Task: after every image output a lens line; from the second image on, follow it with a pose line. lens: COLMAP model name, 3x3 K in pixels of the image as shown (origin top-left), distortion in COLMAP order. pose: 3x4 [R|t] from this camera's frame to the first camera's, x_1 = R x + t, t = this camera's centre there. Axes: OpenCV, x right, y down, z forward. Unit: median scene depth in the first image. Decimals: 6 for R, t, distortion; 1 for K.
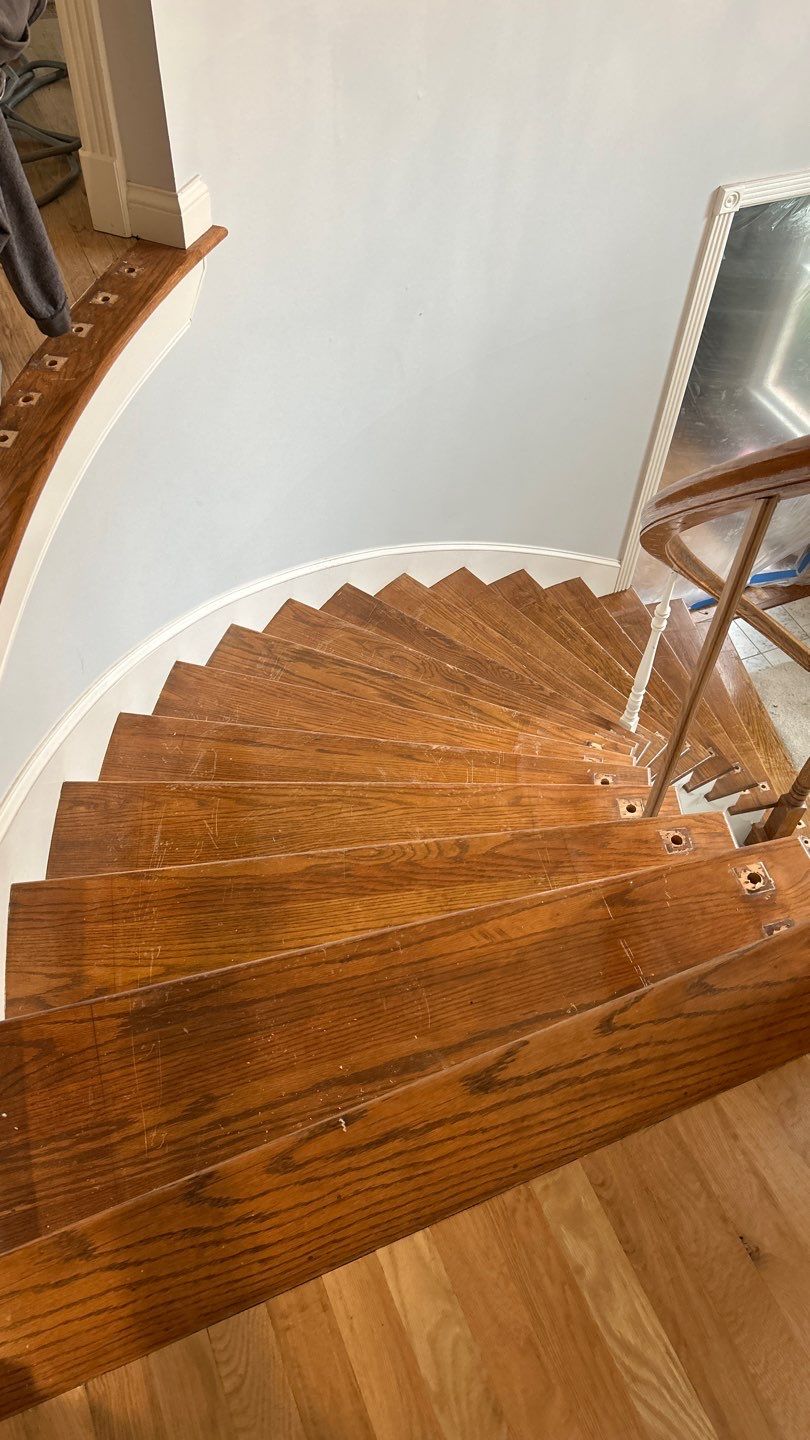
lens RADIAL K [[1065.8, 0, 405.0], [0, 1065.8, 720.0], [0, 0, 1]] dist [-0.001939, -0.006049]
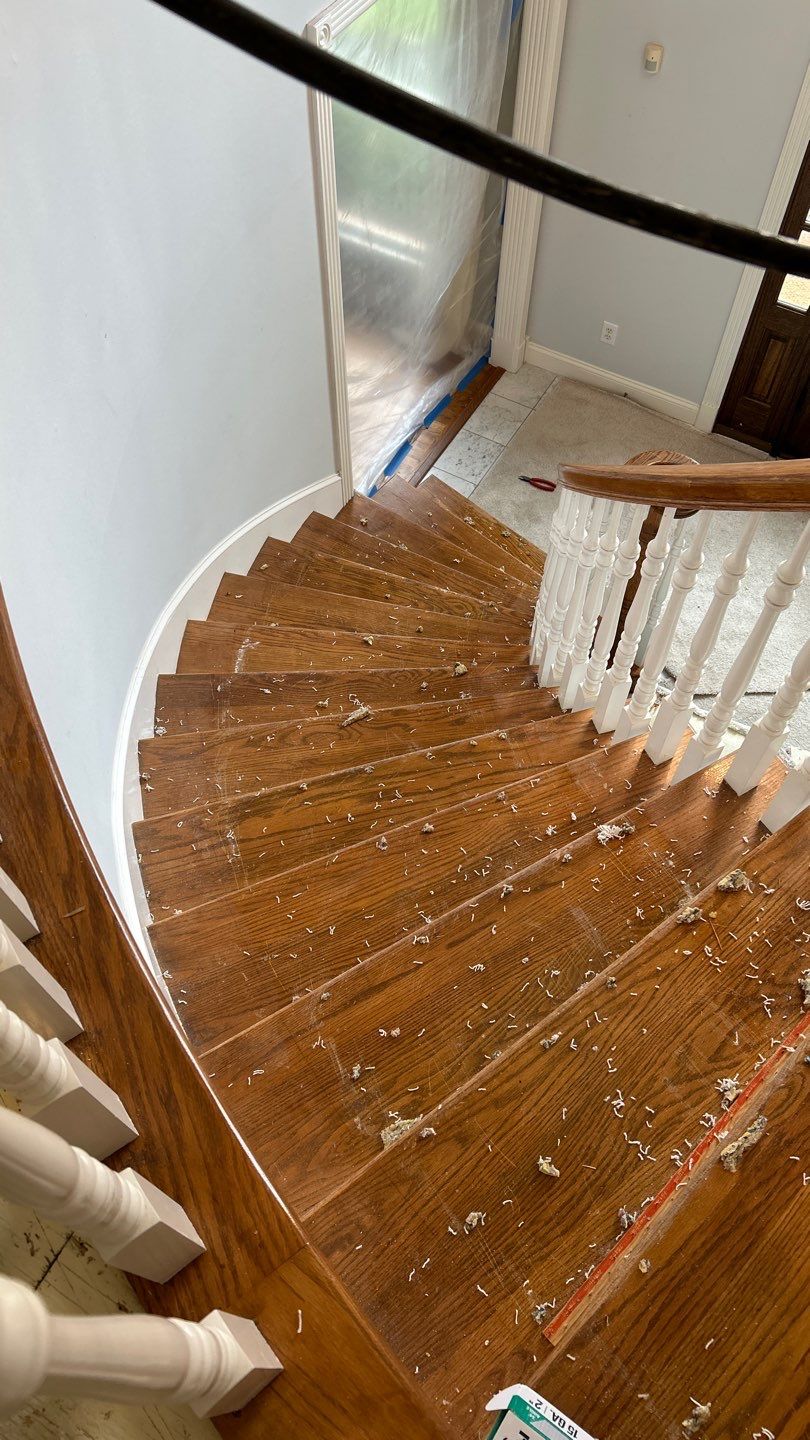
lens RADIAL K [[1065.8, 0, 405.0], [0, 1065.8, 720.0], [0, 0, 1]] dist [-0.001939, -0.006049]
pose [[0.802571, -0.525948, 0.281529, -0.186437], [0.481098, 0.849676, 0.215858, -0.229776], [-0.352739, -0.037798, 0.934958, 0.231673]]
